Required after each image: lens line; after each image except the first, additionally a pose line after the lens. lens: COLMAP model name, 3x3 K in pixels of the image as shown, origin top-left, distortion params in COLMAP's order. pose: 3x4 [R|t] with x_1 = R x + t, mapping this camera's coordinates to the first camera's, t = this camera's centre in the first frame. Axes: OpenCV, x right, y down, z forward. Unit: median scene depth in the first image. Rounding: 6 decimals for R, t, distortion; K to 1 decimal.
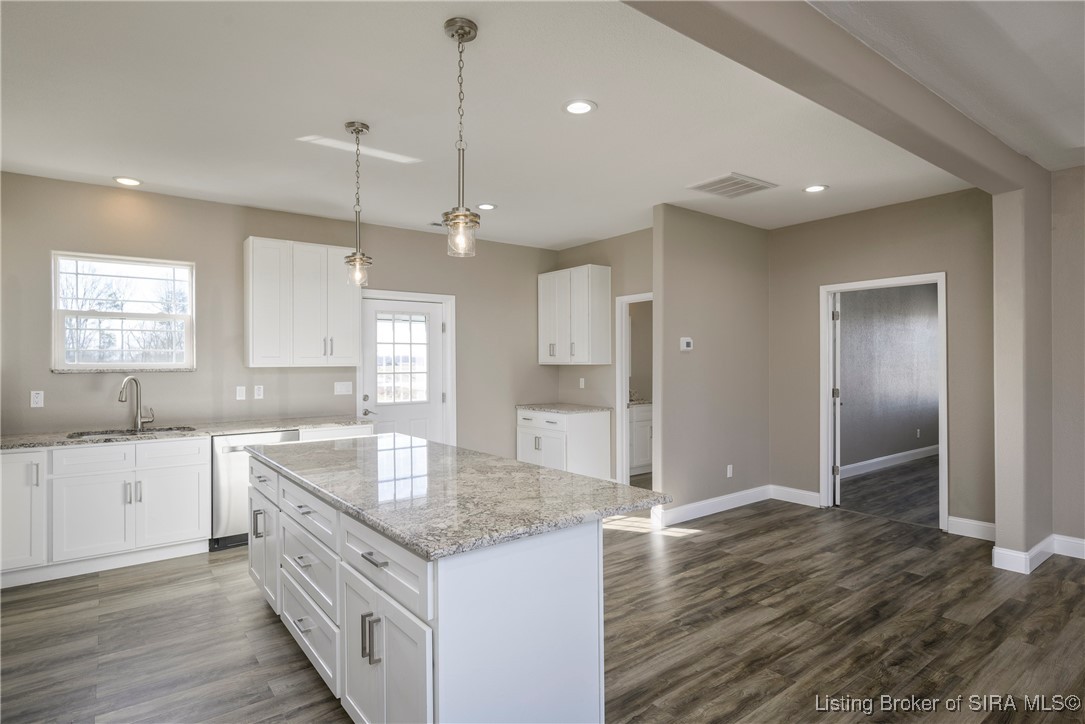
lens RADIAL K [[583.4, 0, 542.5], [0, 583.4, 362.0], [0, 0, 1]] dist [-0.001870, 0.000434]
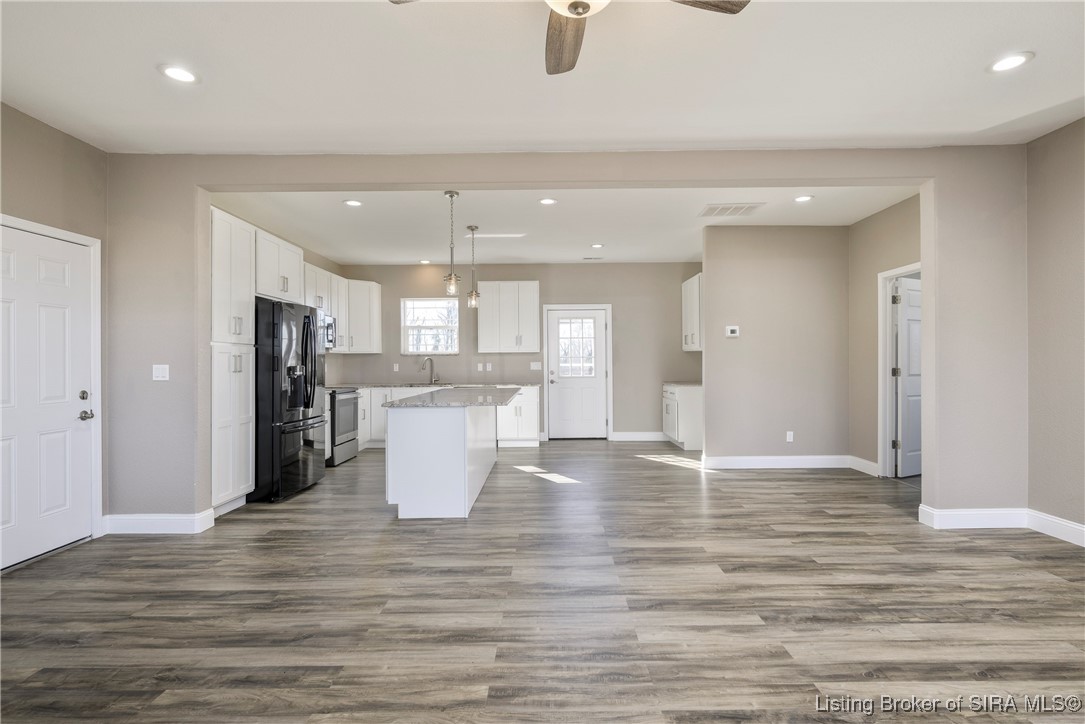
lens RADIAL K [[535.4, 0, 542.5], [0, 535.4, 362.0], [0, 0, 1]] dist [0.001760, -0.000164]
pose [[0.786032, -0.001322, -0.618184, 0.691212], [0.002457, 0.999996, 0.000985, 0.037245], [0.618180, -0.002293, 0.786033, -0.199365]]
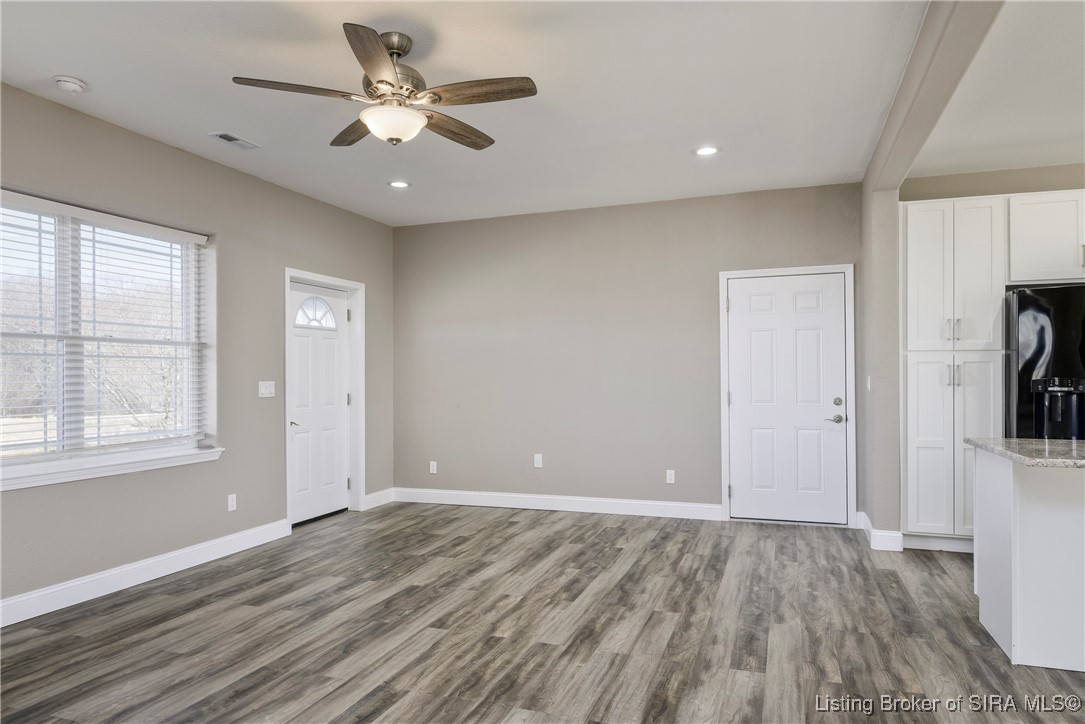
lens RADIAL K [[679.7, 0, 542.5], [0, 679.7, 362.0], [0, 0, 1]] dist [-0.007795, 0.001423]
pose [[-0.847998, -0.002247, -0.529995, 0.721354], [0.007672, 0.999834, -0.016515, 0.032944], [0.529944, -0.018071, -0.847840, 0.708875]]
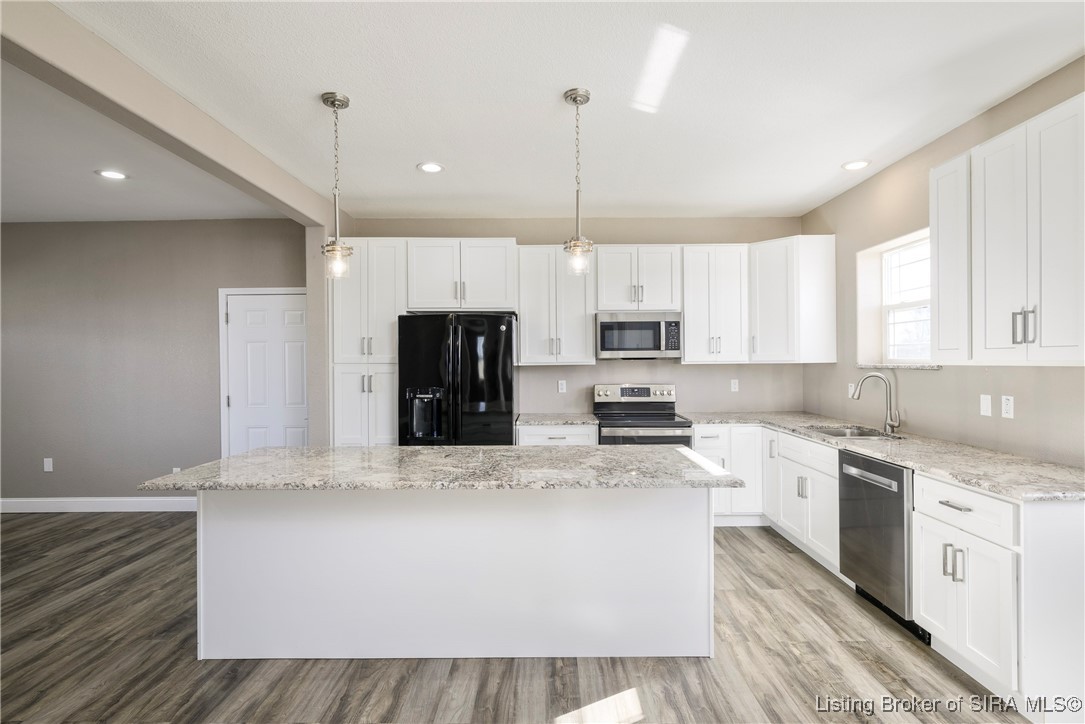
lens RADIAL K [[535.4, 0, 542.5], [0, 535.4, 362.0], [0, 0, 1]] dist [0.001760, -0.000164]
pose [[-0.615802, 0.008312, -0.787857, 0.253273], [0.006642, 0.999964, 0.005358, -0.000525], [0.787873, -0.001933, -0.615835, 1.011985]]
